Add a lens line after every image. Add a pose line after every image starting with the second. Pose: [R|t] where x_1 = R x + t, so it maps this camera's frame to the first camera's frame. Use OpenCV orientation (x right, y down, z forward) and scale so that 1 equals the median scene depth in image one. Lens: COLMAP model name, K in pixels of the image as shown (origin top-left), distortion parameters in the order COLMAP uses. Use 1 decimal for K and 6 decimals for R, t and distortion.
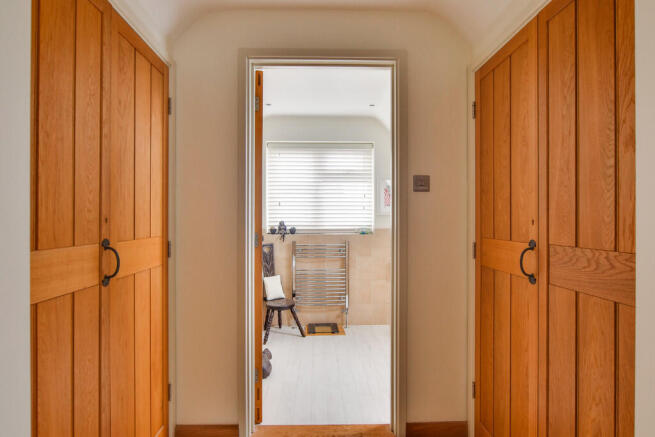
lens RADIAL K [[375.4, 0, 321.8], [0, 375.4, 219.6], [0, 0, 1]] dist [-0.027111, 0.010479]
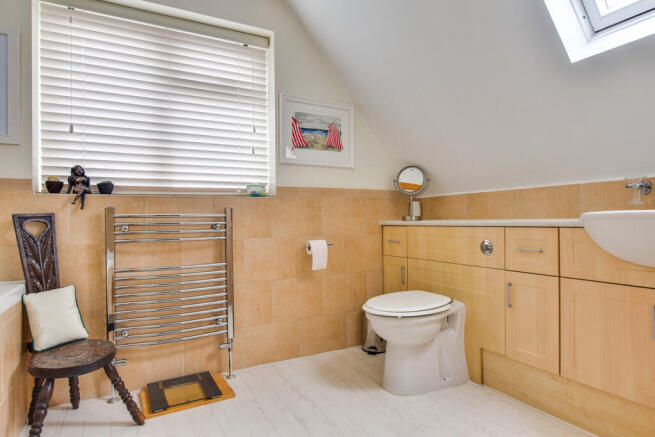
lens RADIAL K [[375.4, 0, 332.7], [0, 375.4, 216.7], [0, 0, 1]] dist [-0.027111, 0.010479]
pose [[0.883175, -0.007220, 0.468987, -0.047591], [0.013971, 0.999843, -0.010918, 0.076882], [-0.468835, 0.016195, 0.883138, 0.480842]]
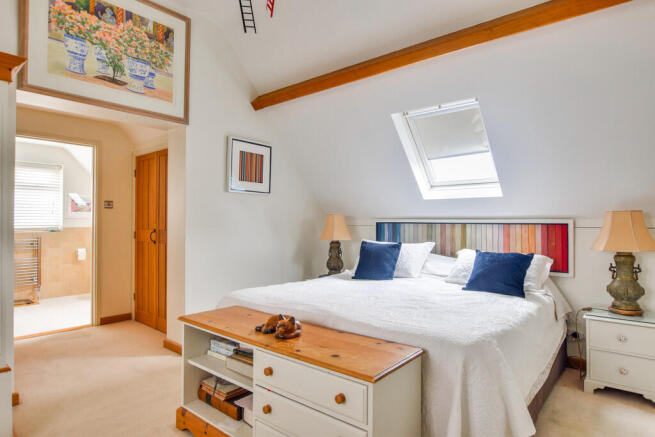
lens RADIAL K [[375.4, 0, 334.0], [0, 375.4, 217.8], [0, 0, 1]] dist [-0.027111, 0.010479]
pose [[0.651740, 0.009097, 0.758388, -0.255269], [-0.003348, 0.999953, -0.009118, -0.003259], [-0.758435, 0.003404, 0.651740, -0.684444]]
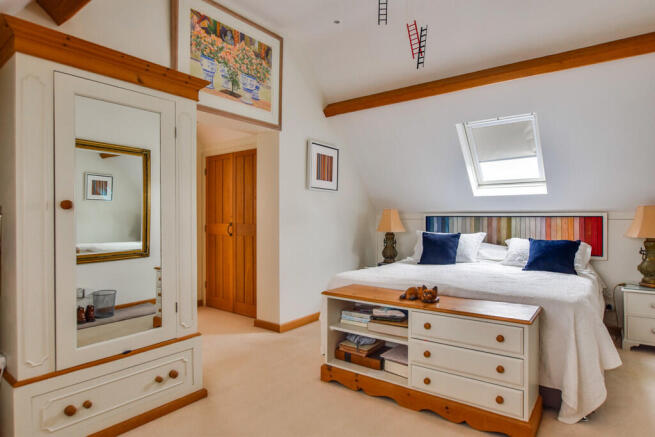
lens RADIAL K [[375.4, 0, 331.6], [0, 375.4, 218.2], [0, 0, 1]] dist [-0.027111, 0.010479]
pose [[0.612549, -0.002440, 0.790429, -0.512660], [-0.000378, 0.999994, 0.003380, 0.002207], [-0.790433, -0.002369, 0.612544, -0.584706]]
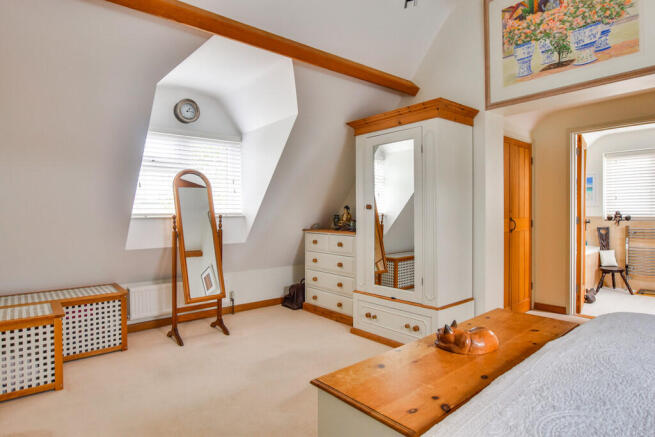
lens RADIAL K [[375.4, 0, 328.3], [0, 375.4, 221.3], [0, 0, 1]] dist [-0.027111, 0.010479]
pose [[0.640537, 0.008627, -0.767879, 0.260451], [0.011644, 0.999713, 0.020944, 0.001076], [0.767839, -0.022357, 0.640253, -0.679883]]
